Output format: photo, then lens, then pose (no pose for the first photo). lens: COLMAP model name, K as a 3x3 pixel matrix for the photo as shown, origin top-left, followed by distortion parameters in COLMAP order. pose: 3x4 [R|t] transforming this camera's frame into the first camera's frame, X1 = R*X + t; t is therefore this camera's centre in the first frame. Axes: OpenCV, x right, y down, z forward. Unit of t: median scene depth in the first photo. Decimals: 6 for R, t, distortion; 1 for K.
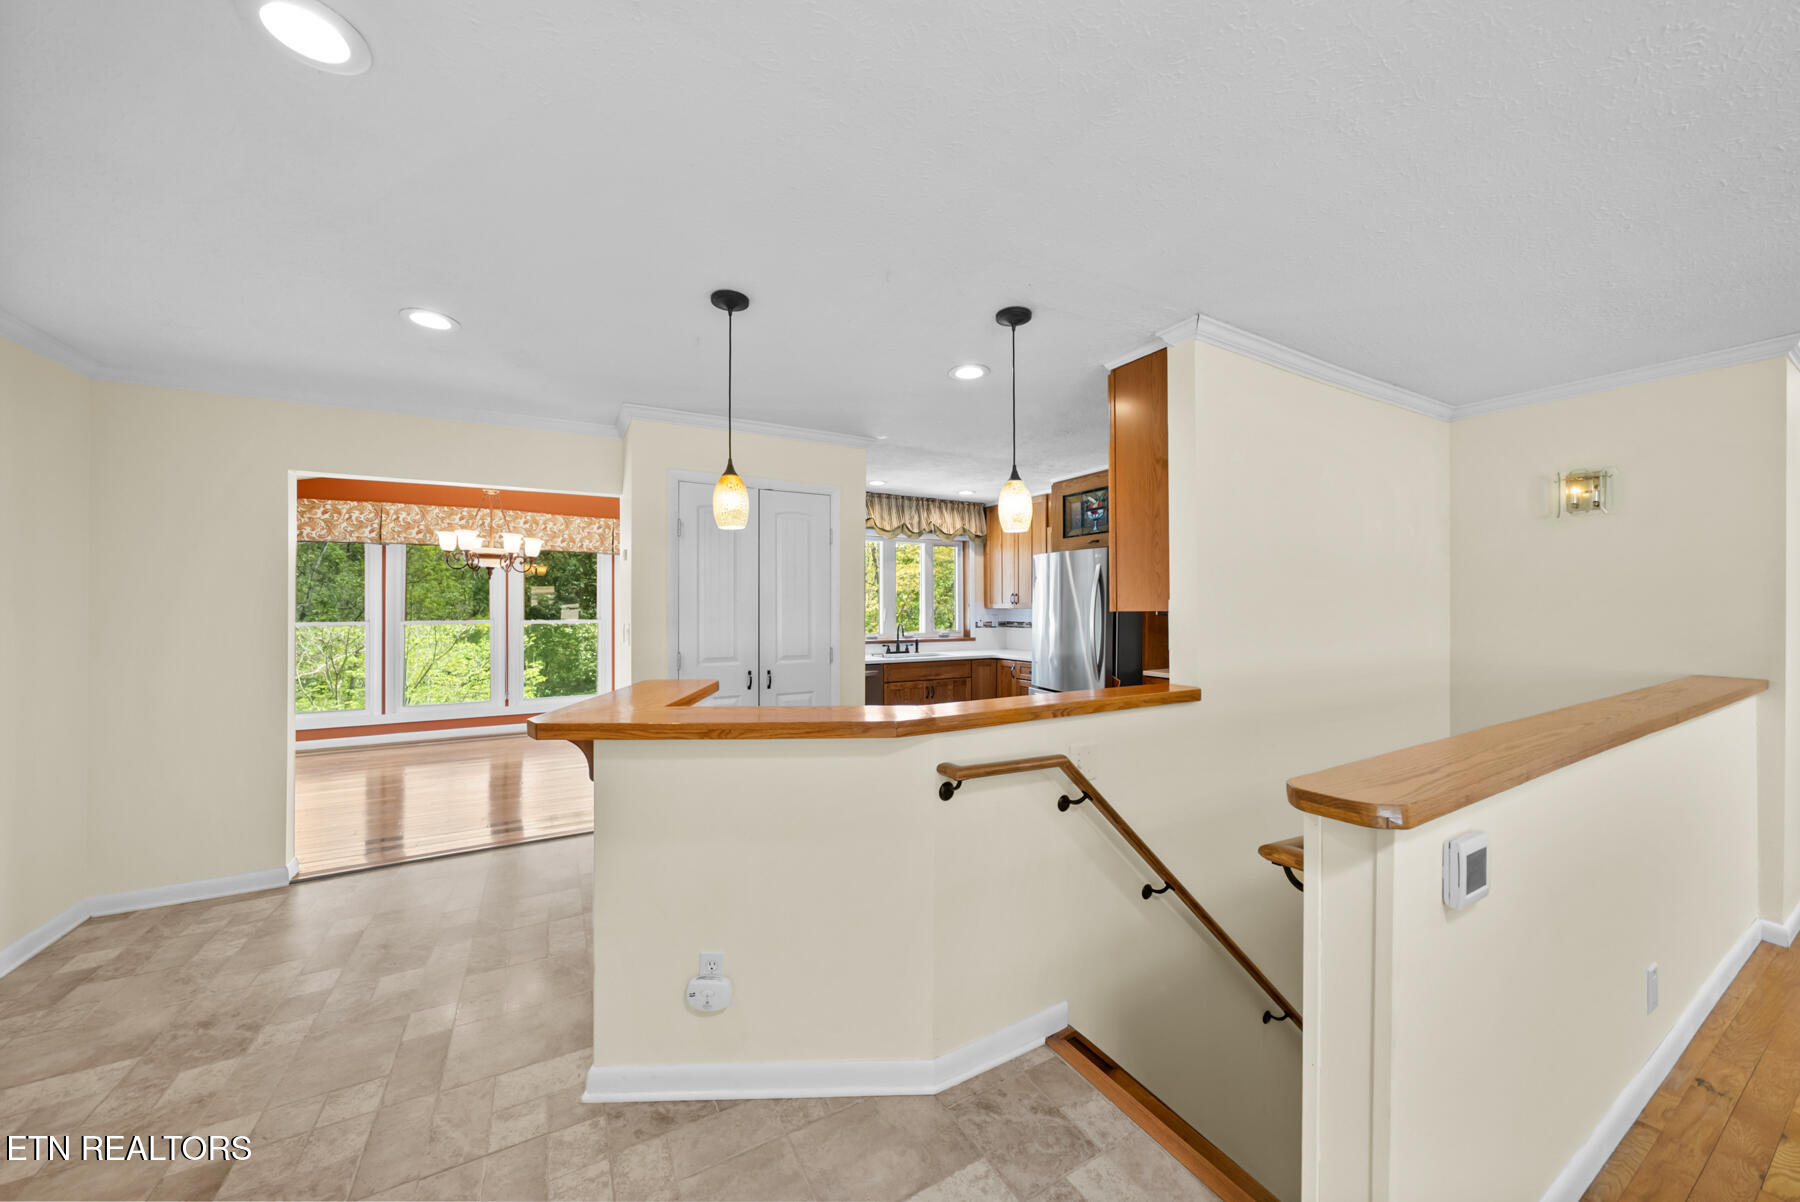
lens RADIAL K [[617.4, 0, 895.9], [0, 617.4, 601.9], [0, 0, 1]] dist [-0.002032, -0.000031]
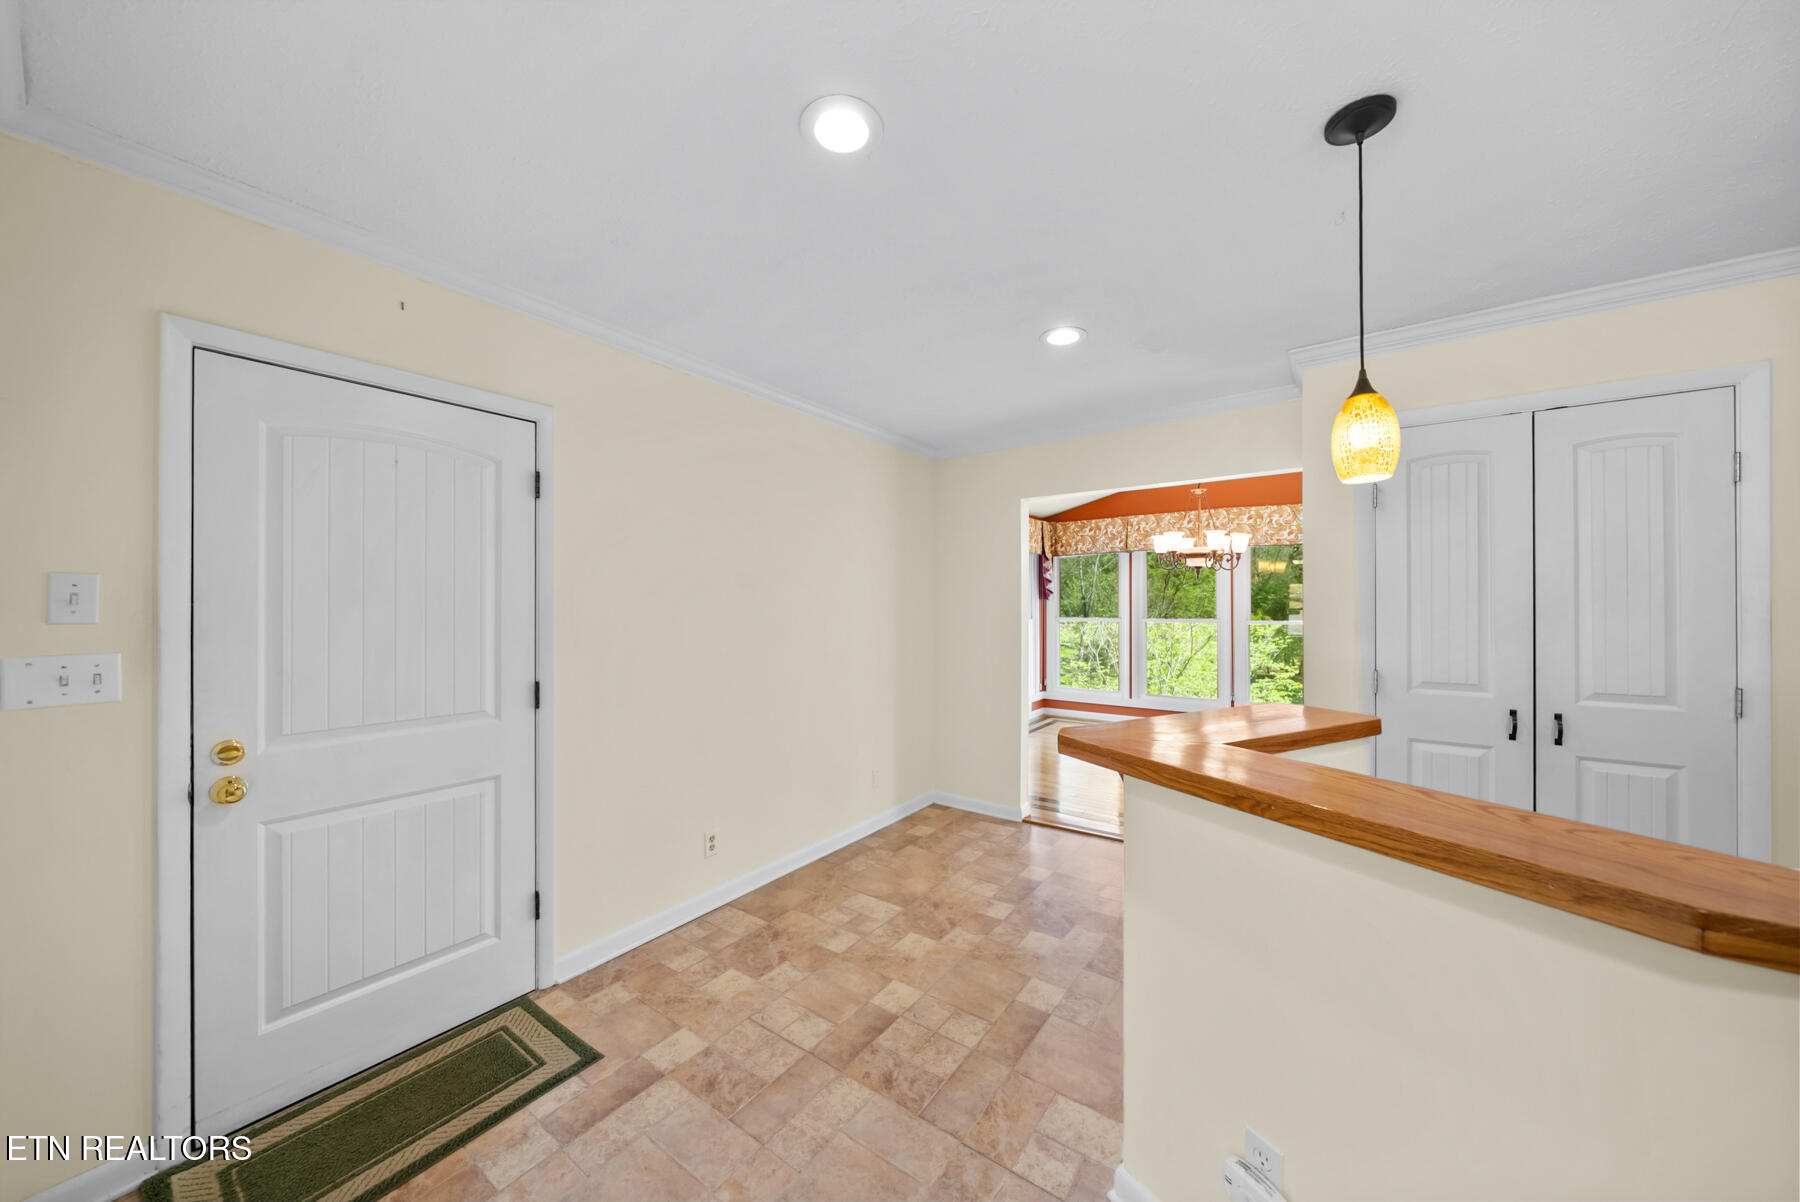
lens RADIAL K [[619.3, 0, 897.6], [0, 619.3, 603.2], [0, 0, 1]] dist [-0.001628, -0.000069]
pose [[0.425988, -0.002416, -0.904726, 0.040340], [0.004164, 0.999991, -0.000710, 0.001761], [0.904719, -0.003465, 0.425994, 0.122013]]
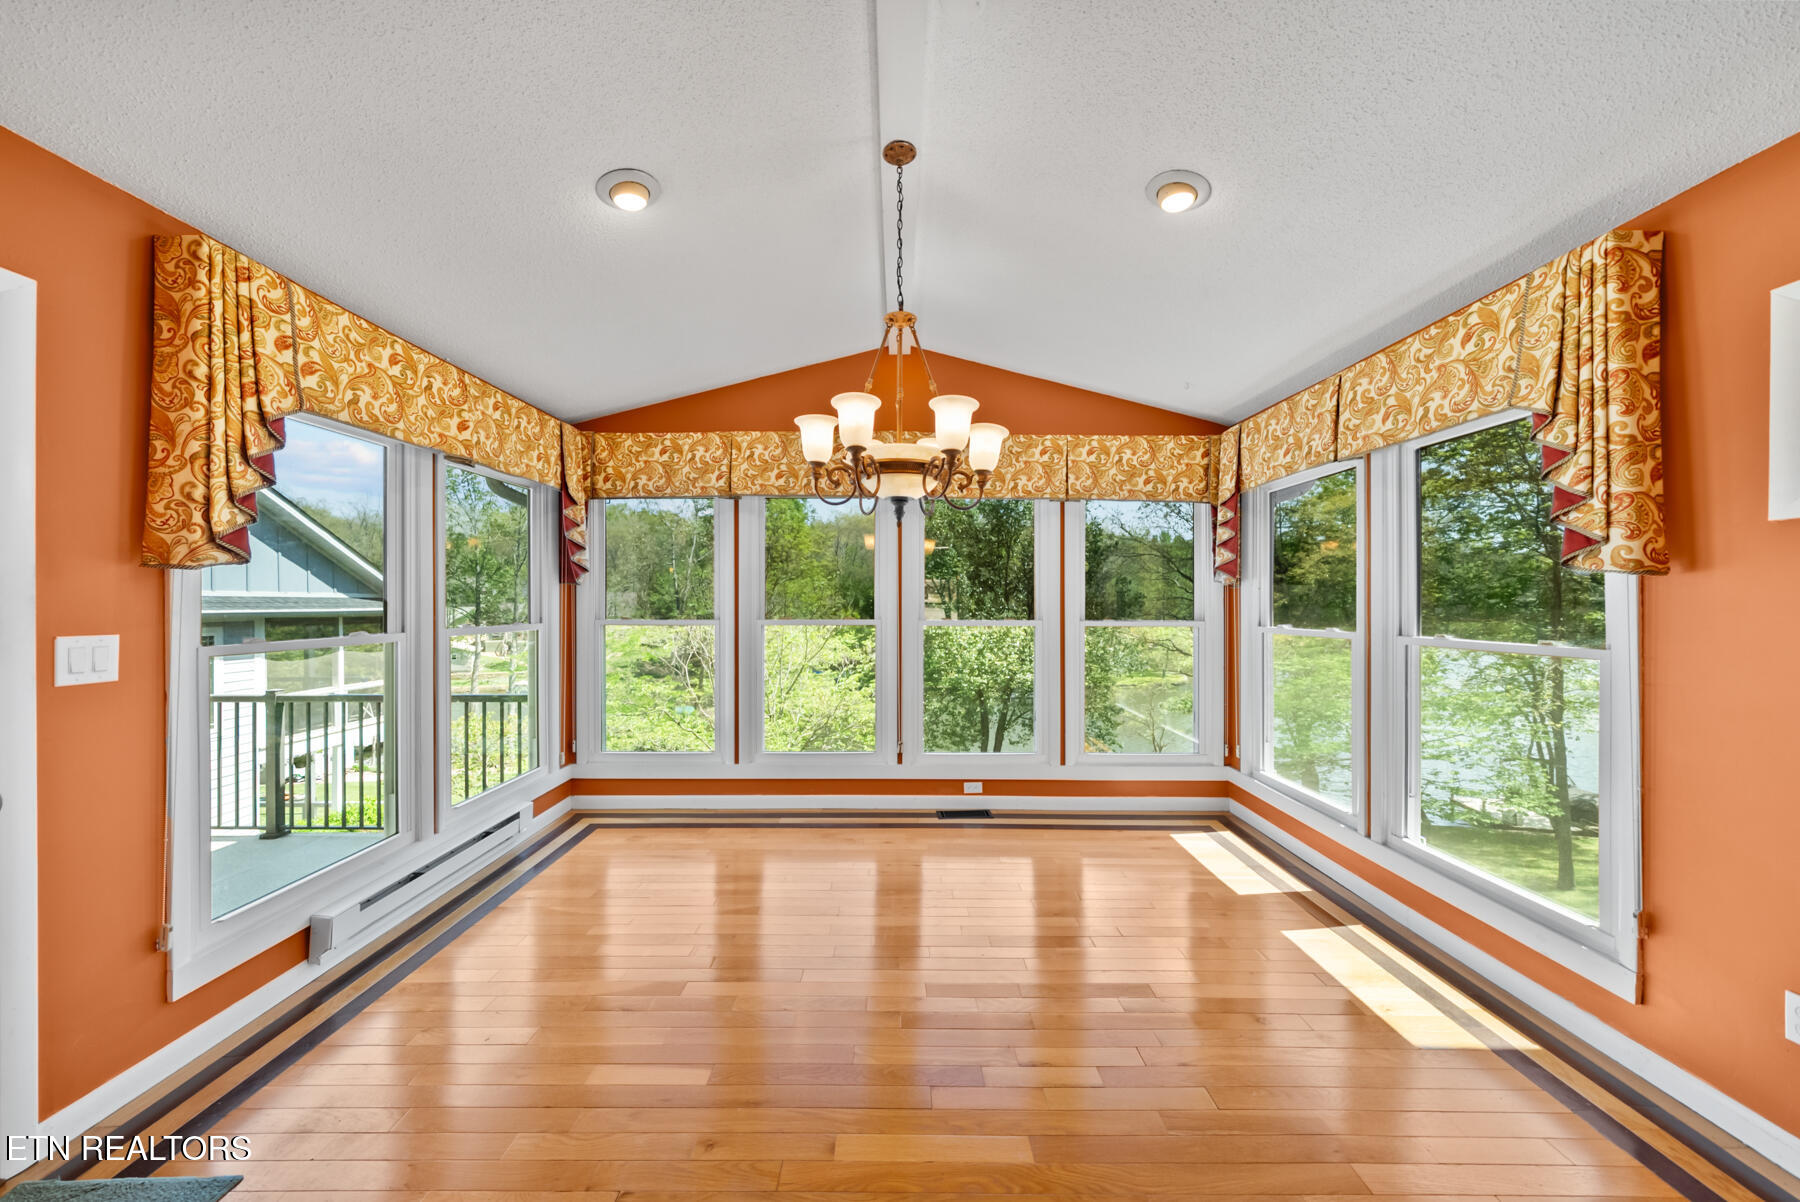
lens RADIAL K [[625.7, 0, 891.6], [0, 625.7, 596.8], [0, 0, 1]] dist [-0.000091, -0.000055]
pose [[0.871605, -0.004040, -0.490192, -0.419715], [0.003034, 0.999991, -0.002846, 0.011391], [0.490199, 0.000993, 0.871610, 0.579406]]
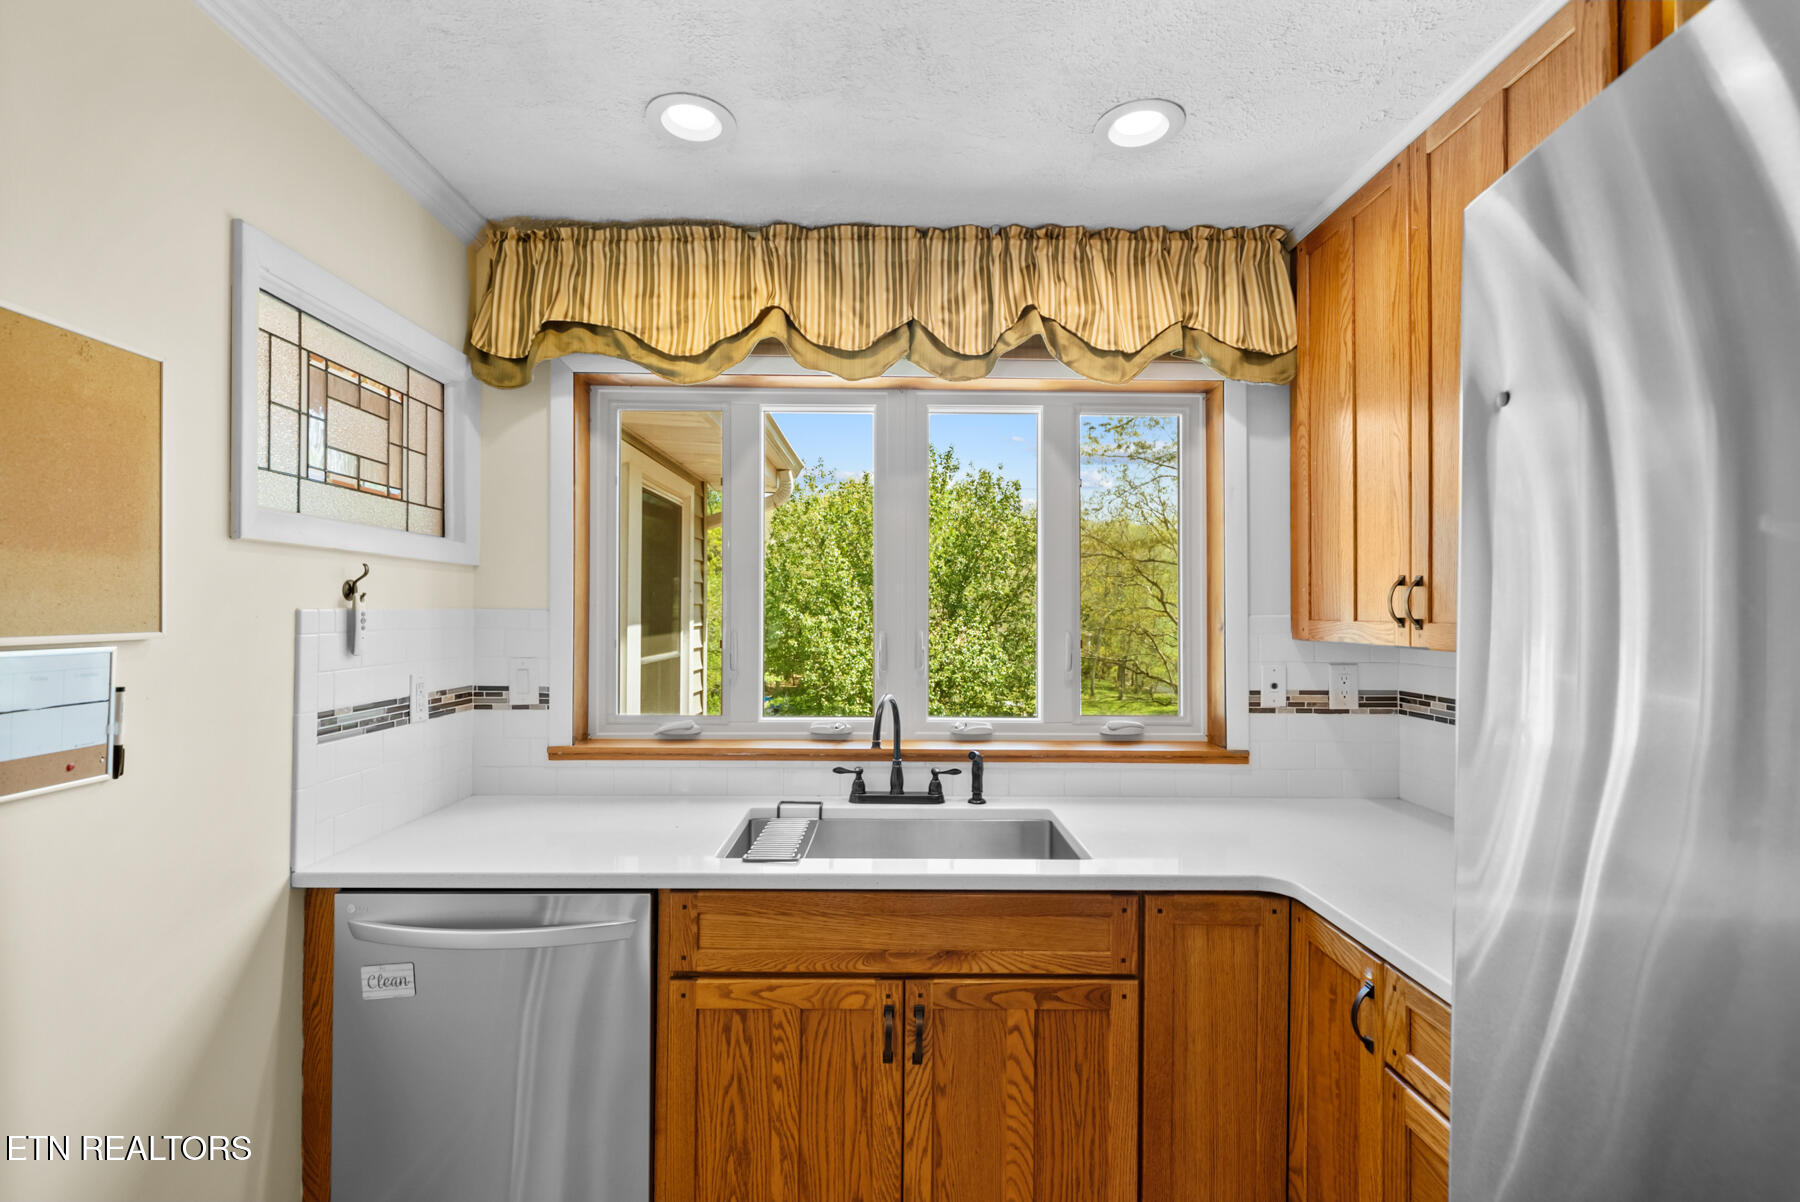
lens RADIAL K [[774.3, 0, 893.8], [0, 774.3, 607.8], [0, 0, 1]] dist [-0.001046, -0.000163]
pose [[0.879521, 0.001774, -0.475856, 0.182393], [-0.000862, 0.999997, 0.002134, -0.003694], [0.475859, -0.001467, 0.879520, 0.768578]]
